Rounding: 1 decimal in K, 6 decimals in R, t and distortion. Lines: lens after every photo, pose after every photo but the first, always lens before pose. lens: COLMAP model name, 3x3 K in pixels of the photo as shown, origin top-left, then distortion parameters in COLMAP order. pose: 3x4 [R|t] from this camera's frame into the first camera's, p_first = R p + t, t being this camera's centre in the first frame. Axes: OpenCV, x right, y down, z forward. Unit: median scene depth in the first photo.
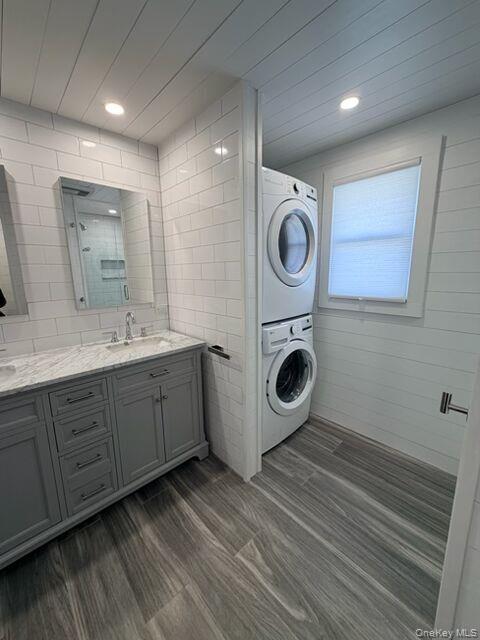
lens RADIAL K [[253.8, 0, 240.0], [0, 253.8, 318.1], [0, 0, 1]] dist [0.001739, 0.000119]
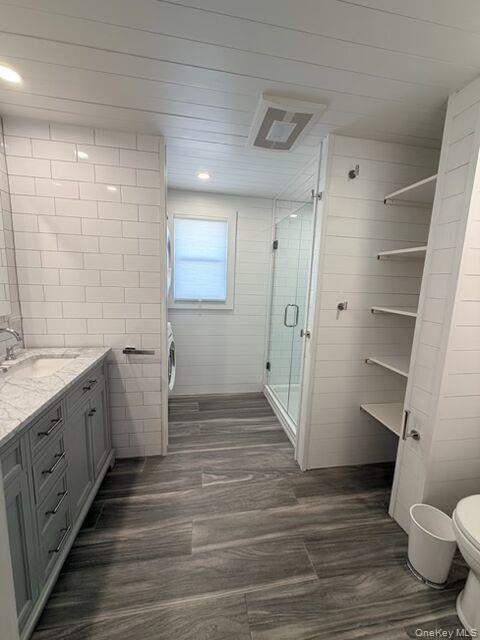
lens RADIAL K [[253.8, 0, 240.0], [0, 253.8, 318.1], [0, 0, 1]] dist [0.001739, 0.000119]
pose [[0.551801, -0.092295, 0.828853, -0.770106], [0.109285, 0.993290, 0.037850, -0.004942], [-0.826785, 0.069696, 0.558184, -0.003218]]
